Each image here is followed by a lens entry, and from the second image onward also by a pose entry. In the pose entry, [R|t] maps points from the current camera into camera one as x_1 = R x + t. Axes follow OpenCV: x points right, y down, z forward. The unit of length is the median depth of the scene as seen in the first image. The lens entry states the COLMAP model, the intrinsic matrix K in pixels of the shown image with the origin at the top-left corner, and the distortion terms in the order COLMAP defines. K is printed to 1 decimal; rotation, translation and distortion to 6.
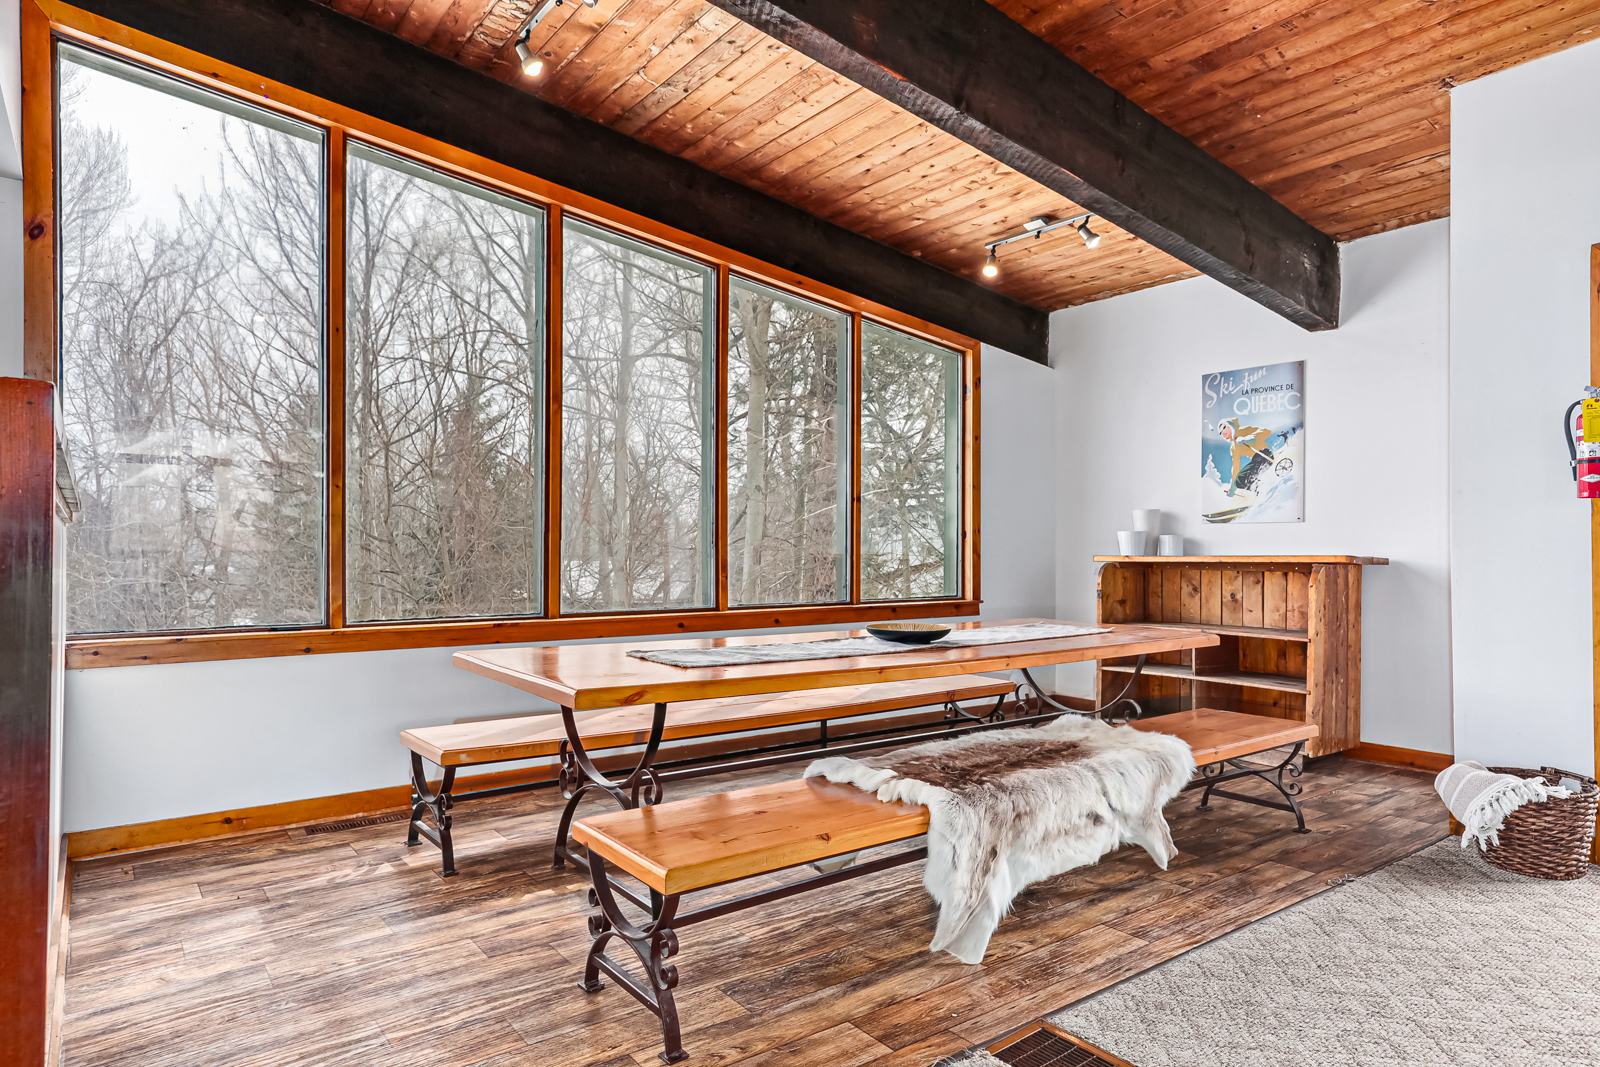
lens RADIAL K [[952.5, 0, 803.0], [0, 952.5, 540.9], [0, 0, 1]] dist [0.002202, 0.000511]
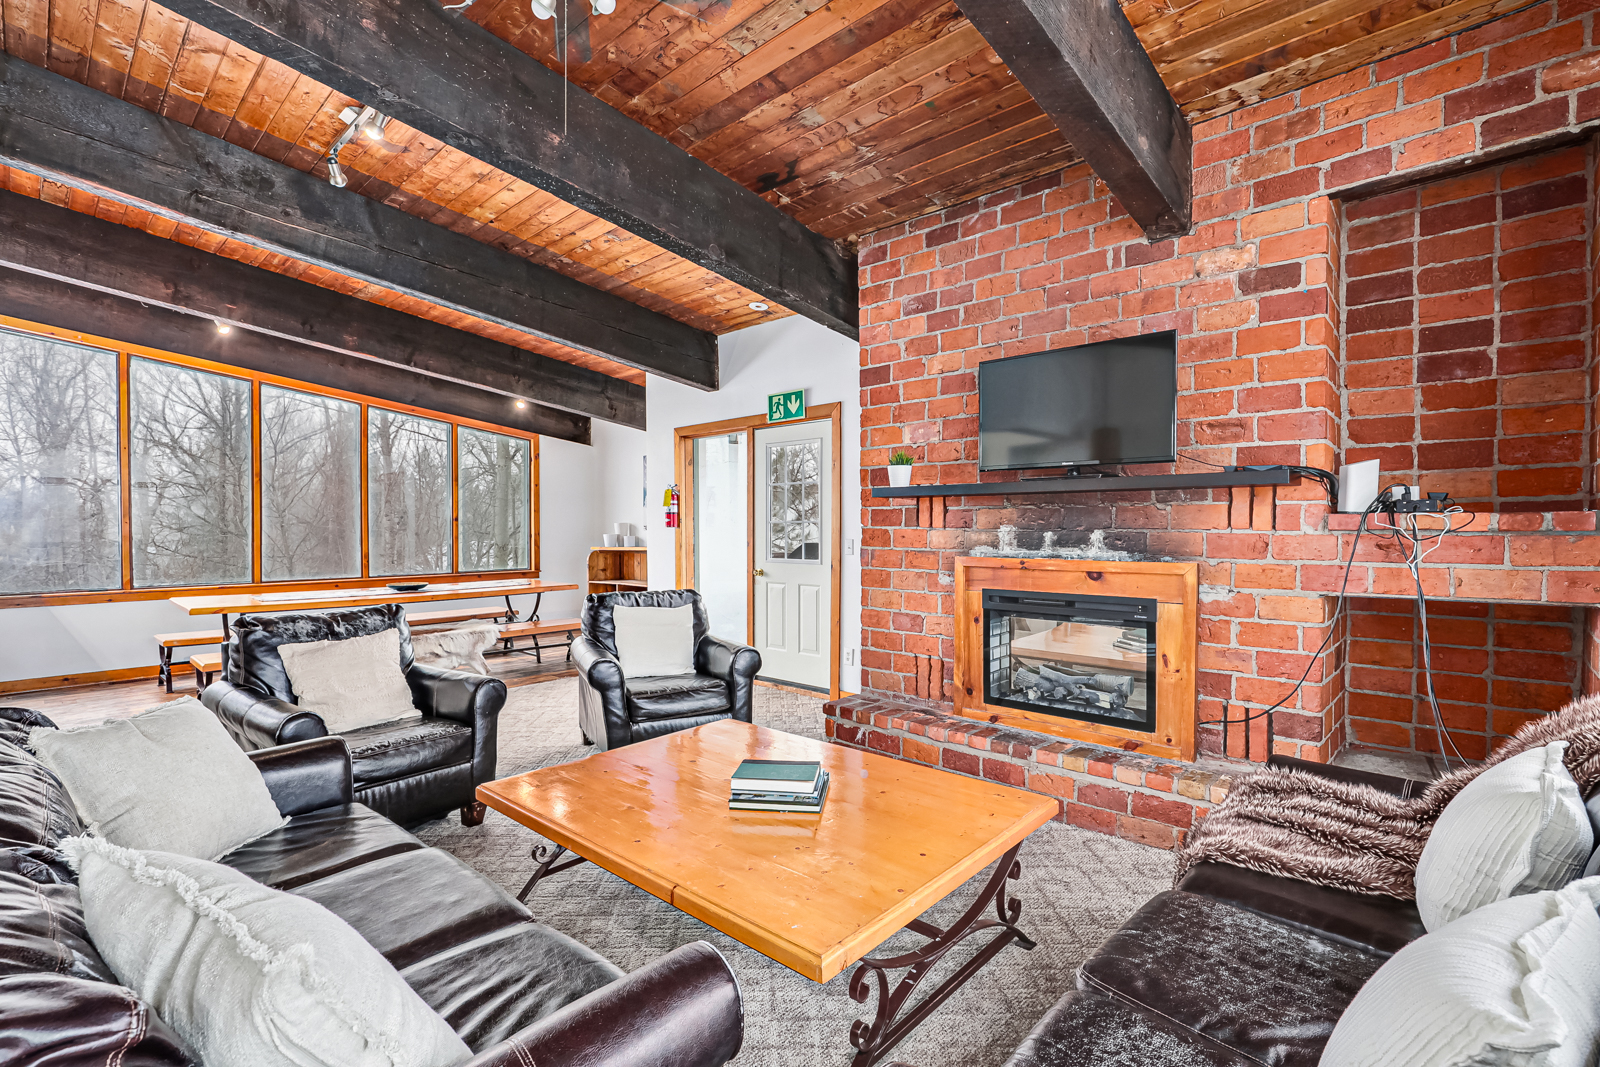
lens RADIAL K [[744.8, 0, 799.7], [0, 744.8, 531.3], [0, 0, 1]] dist [0.001914, 0.000353]
pose [[0.986821, -0.007005, 0.161666, 0.482723], [0.004990, 0.999905, 0.012869, -0.034796], [-0.161741, -0.011892, 0.986762, -0.588161]]
